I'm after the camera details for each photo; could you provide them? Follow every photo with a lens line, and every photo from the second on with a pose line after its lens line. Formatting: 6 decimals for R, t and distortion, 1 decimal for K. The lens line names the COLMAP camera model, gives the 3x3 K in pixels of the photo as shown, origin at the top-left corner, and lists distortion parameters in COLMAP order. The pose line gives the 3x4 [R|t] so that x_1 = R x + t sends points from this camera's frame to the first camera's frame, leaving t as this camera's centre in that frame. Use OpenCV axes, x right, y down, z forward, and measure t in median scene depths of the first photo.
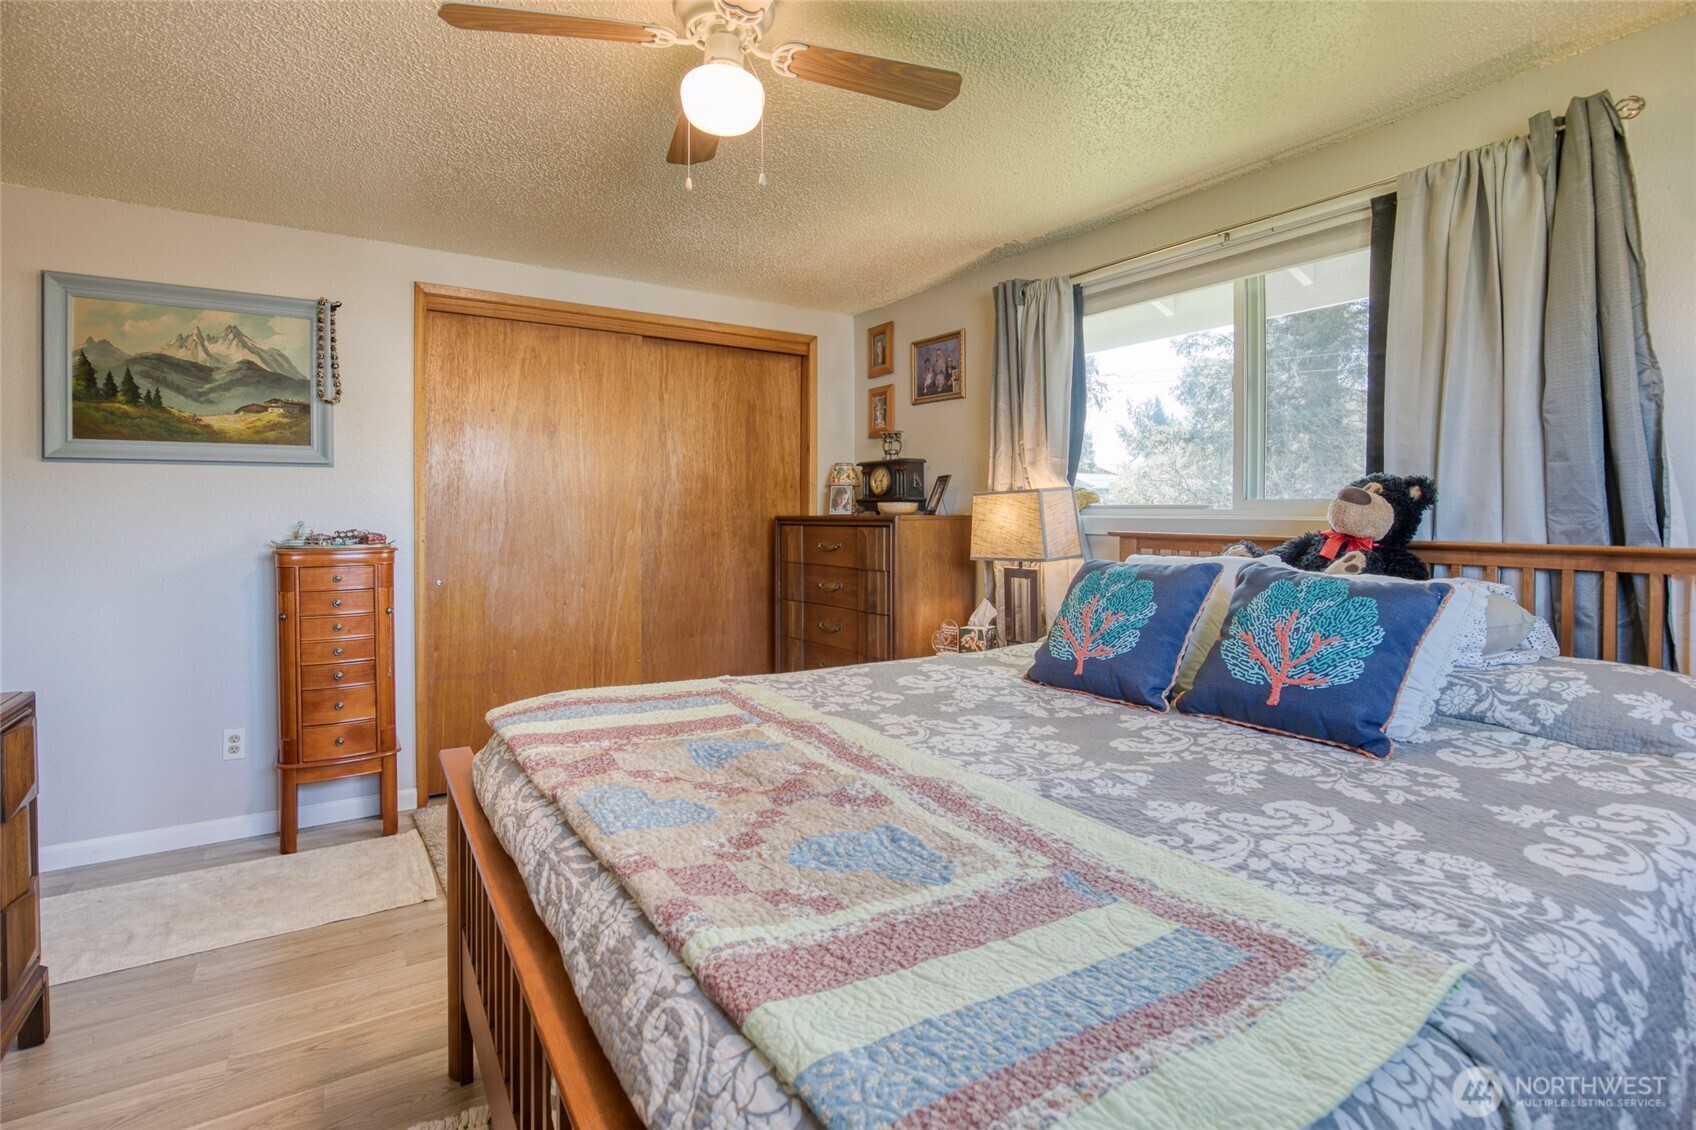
lens RADIAL K [[770.2, 0, 845.0], [0, 770.2, 504.0], [0, 0, 1]] dist [-0.023427, -0.000025]
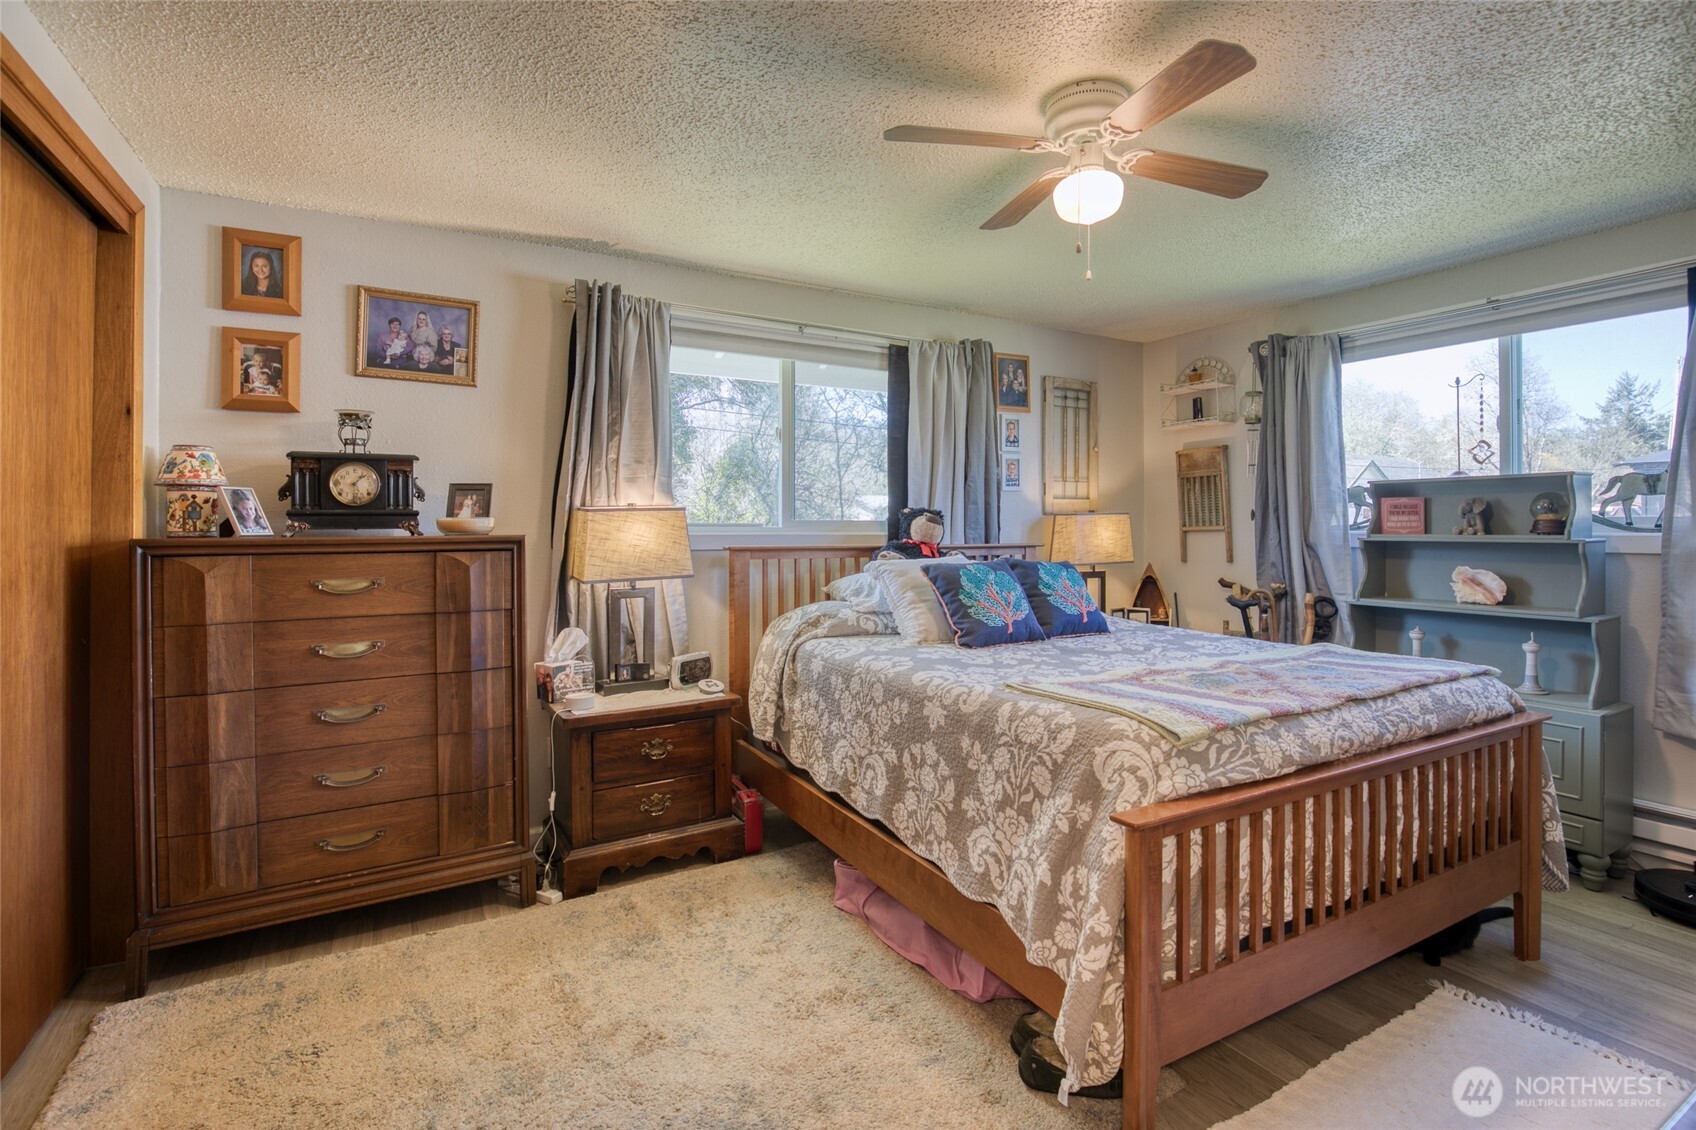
lens RADIAL K [[798.3, 0, 828.2], [0, 798.3, 528.0], [0, 0, 1]] dist [-0.031859, 0.005219]
pose [[0.100729, -0.002798, 0.994910, -0.609214], [-0.009610, 0.999947, 0.003785, 0.001592], [-0.994868, -0.009942, 0.100696, 0.537223]]
